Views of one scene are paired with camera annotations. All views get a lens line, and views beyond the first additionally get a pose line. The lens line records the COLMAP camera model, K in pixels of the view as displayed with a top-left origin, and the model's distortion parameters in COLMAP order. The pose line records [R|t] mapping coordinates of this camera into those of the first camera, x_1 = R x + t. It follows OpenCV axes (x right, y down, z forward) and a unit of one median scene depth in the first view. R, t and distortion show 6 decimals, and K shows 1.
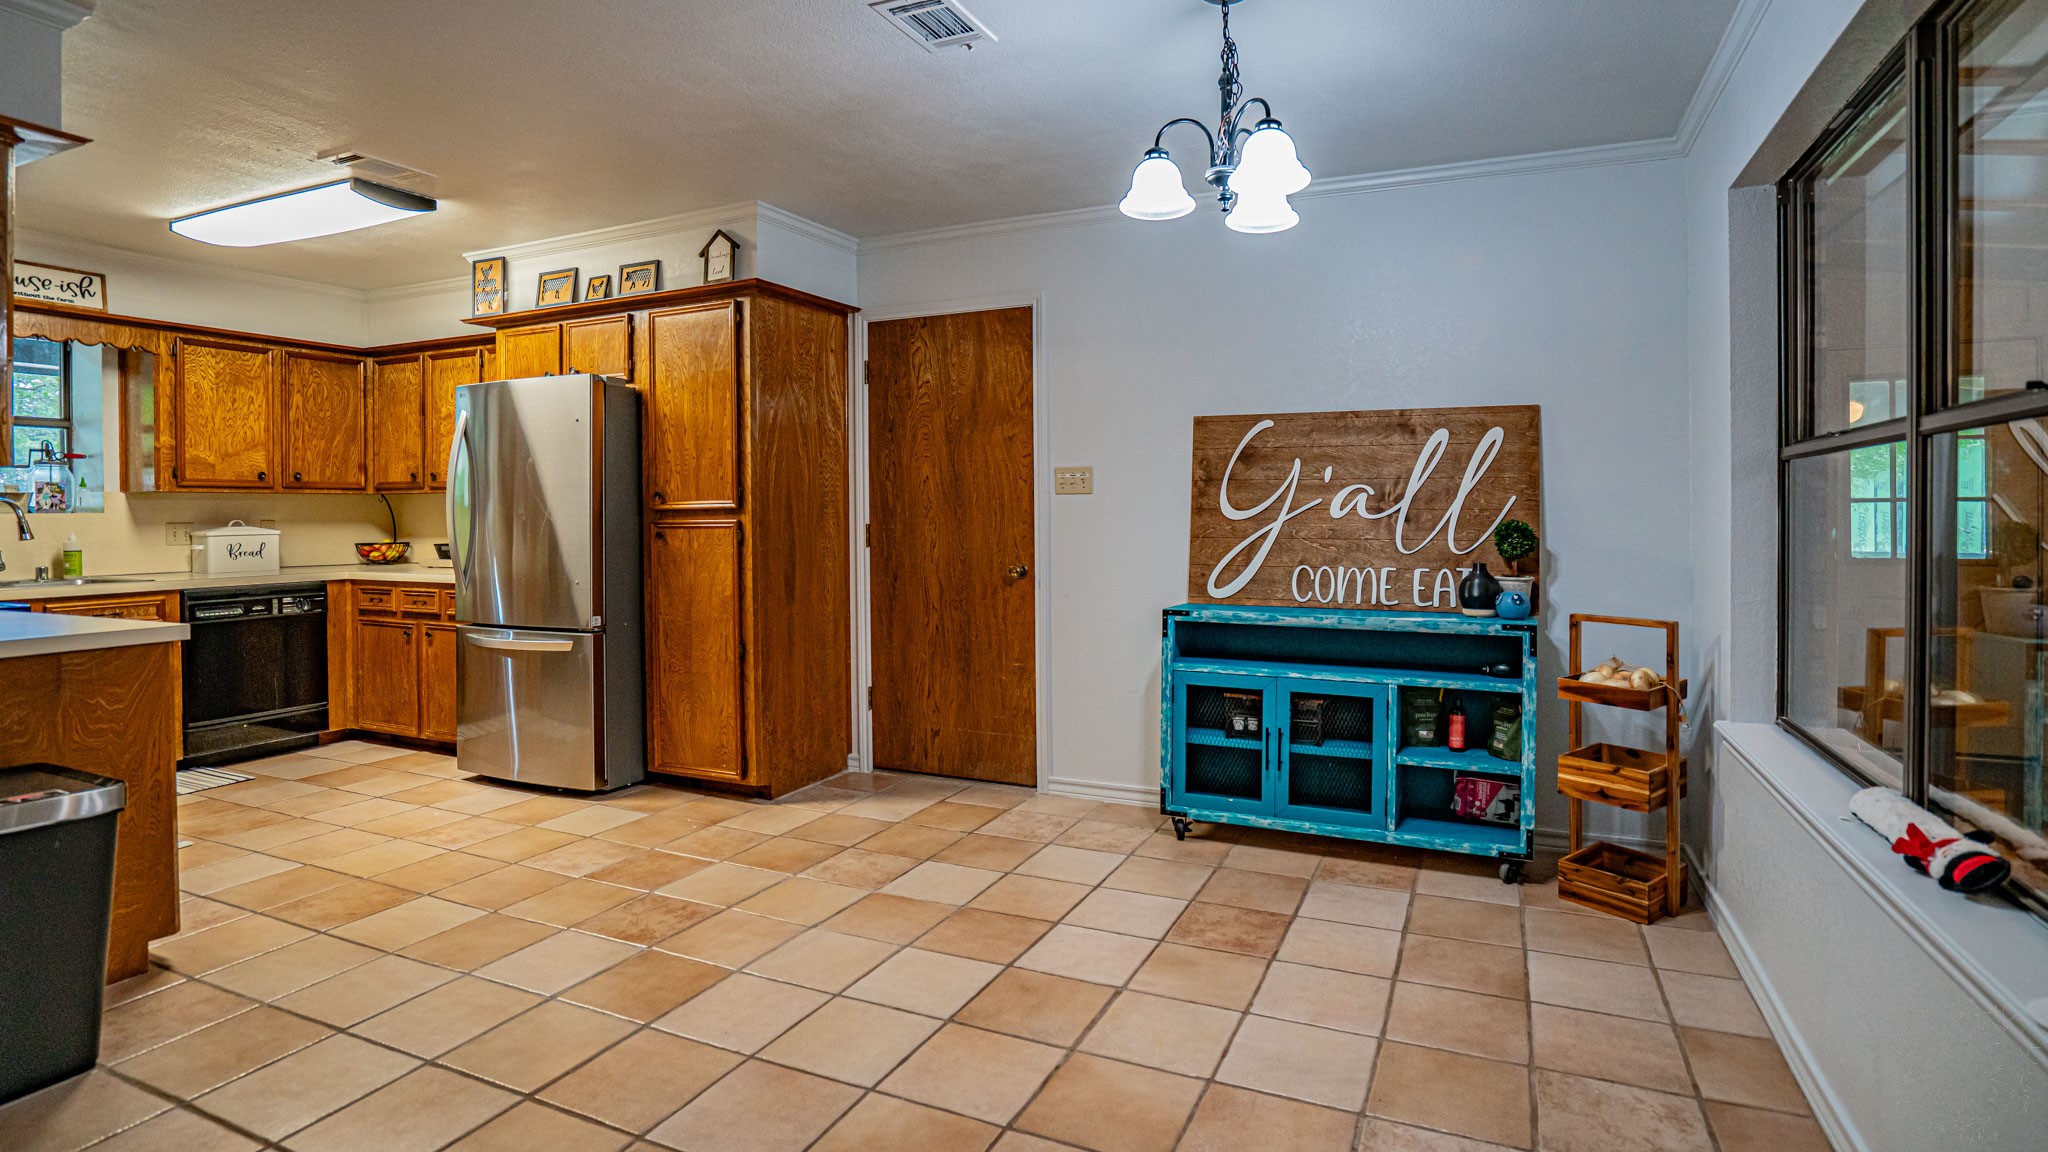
lens RADIAL K [[978.9, 0, 1072.5], [0, 978.9, 516.4], [0, 0, 1]] dist [-0.026788, 0.011855]
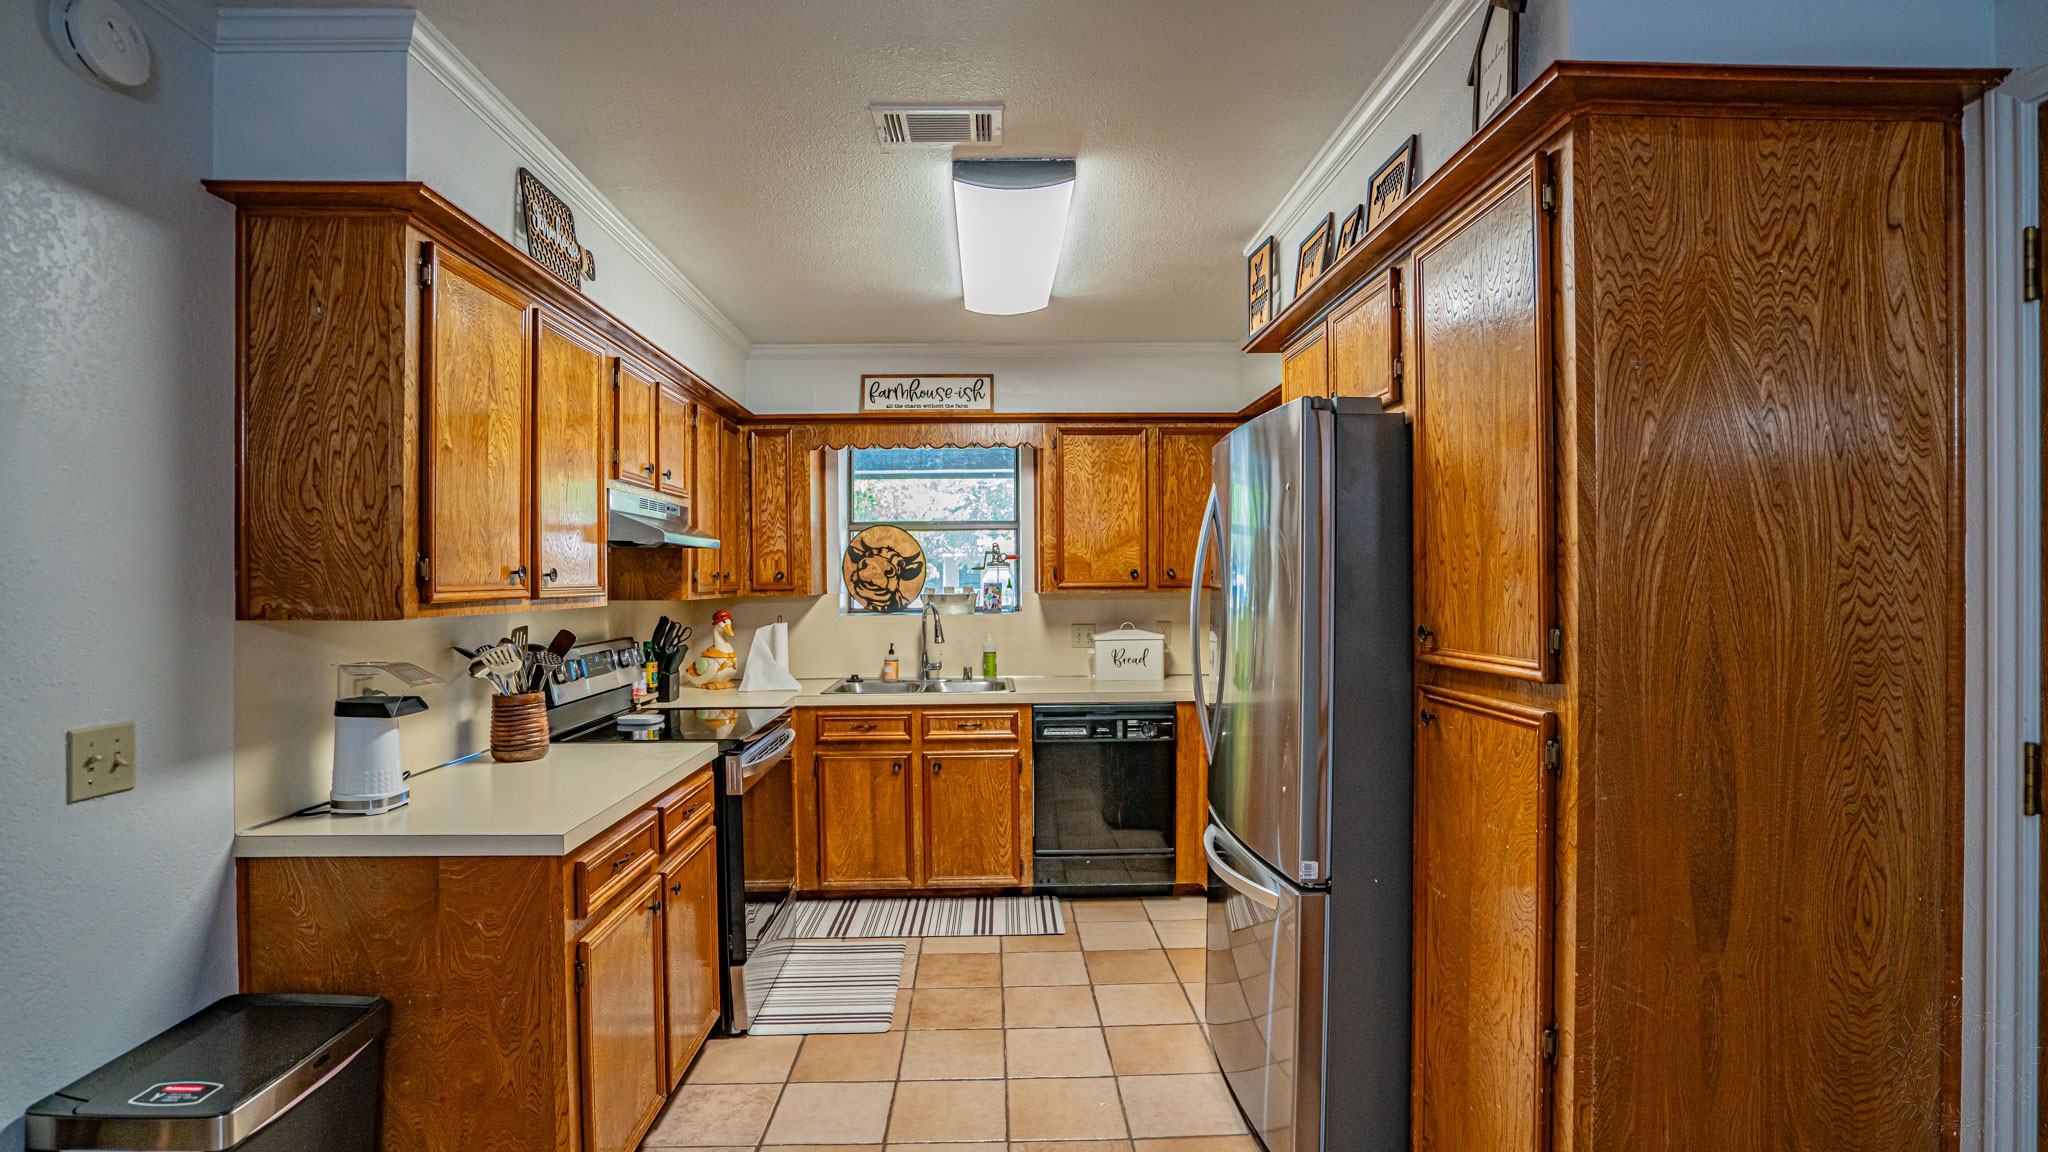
lens RADIAL K [[988.8, 0, 1038.6], [0, 988.8, 579.4], [0, 0, 1]] dist [-0.071422, 0.028611]
pose [[0.427728, 0.007635, -0.903875, -0.075194], [-0.001680, 0.999969, 0.007651, -0.049816], [0.903906, -0.001754, 0.427728, 0.613103]]
